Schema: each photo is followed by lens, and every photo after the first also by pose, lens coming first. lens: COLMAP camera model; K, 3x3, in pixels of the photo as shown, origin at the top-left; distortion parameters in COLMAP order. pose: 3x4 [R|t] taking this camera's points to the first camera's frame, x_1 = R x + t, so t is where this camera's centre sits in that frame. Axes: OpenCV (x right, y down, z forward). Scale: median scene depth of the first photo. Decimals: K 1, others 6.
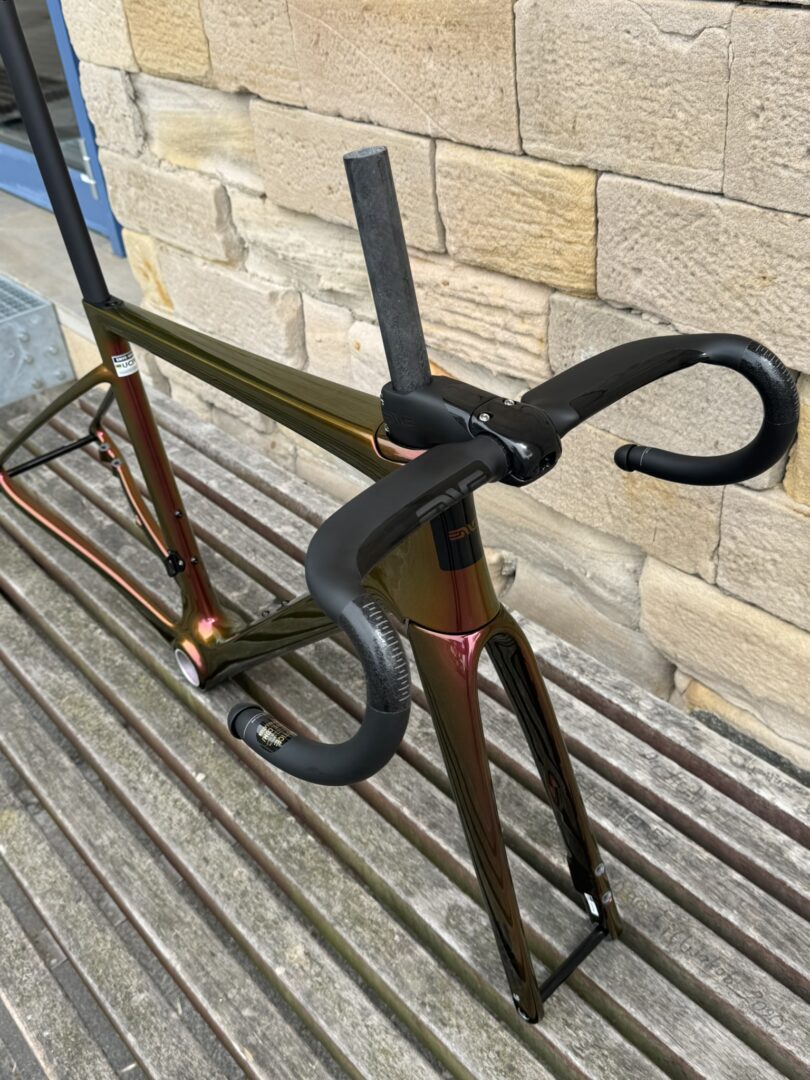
lens RADIAL K [[1072.4, 0, 397.5], [0, 1072.4, 536.5], [0, 0, 1]] dist [0.196518, -0.492853]
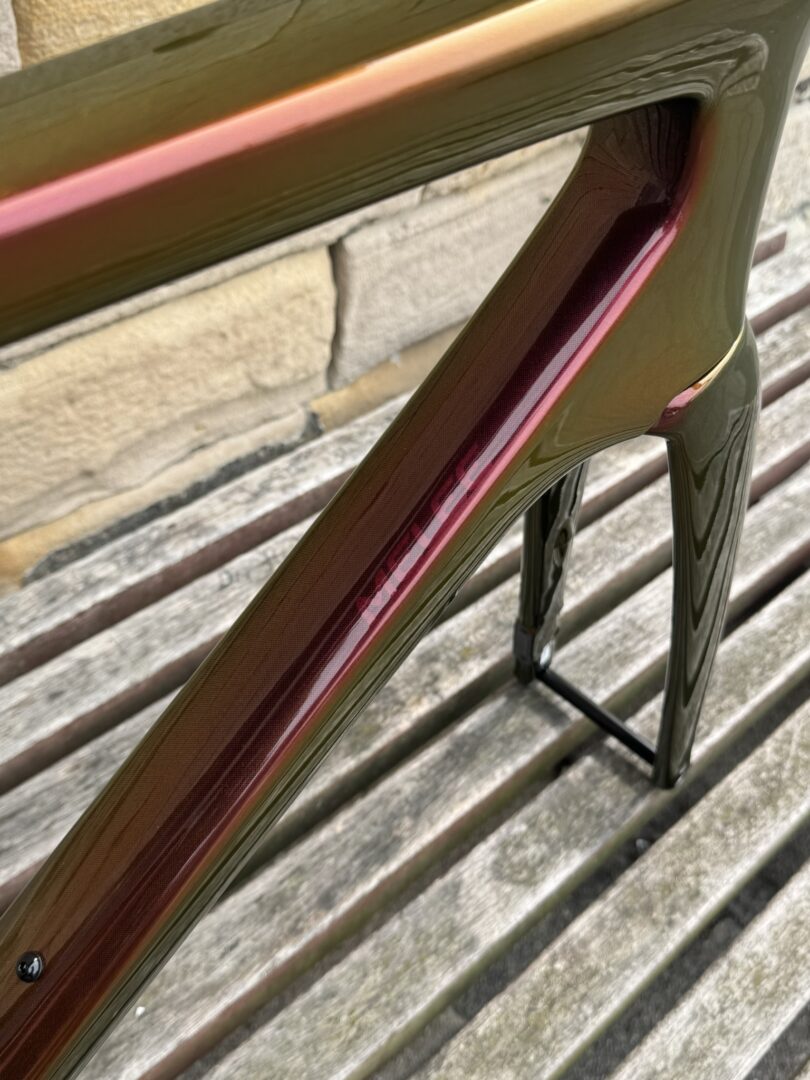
lens RADIAL K [[1086.3, 0, 406.6], [0, 1086.3, 546.4], [0, 0, 1]] dist [0.174534, -0.456747]
pose [[-0.059421, -0.654696, 0.753553, -0.250962], [0.497598, 0.634987, 0.590922, -0.142044], [-0.865370, 0.410080, 0.288043, 0.684950]]
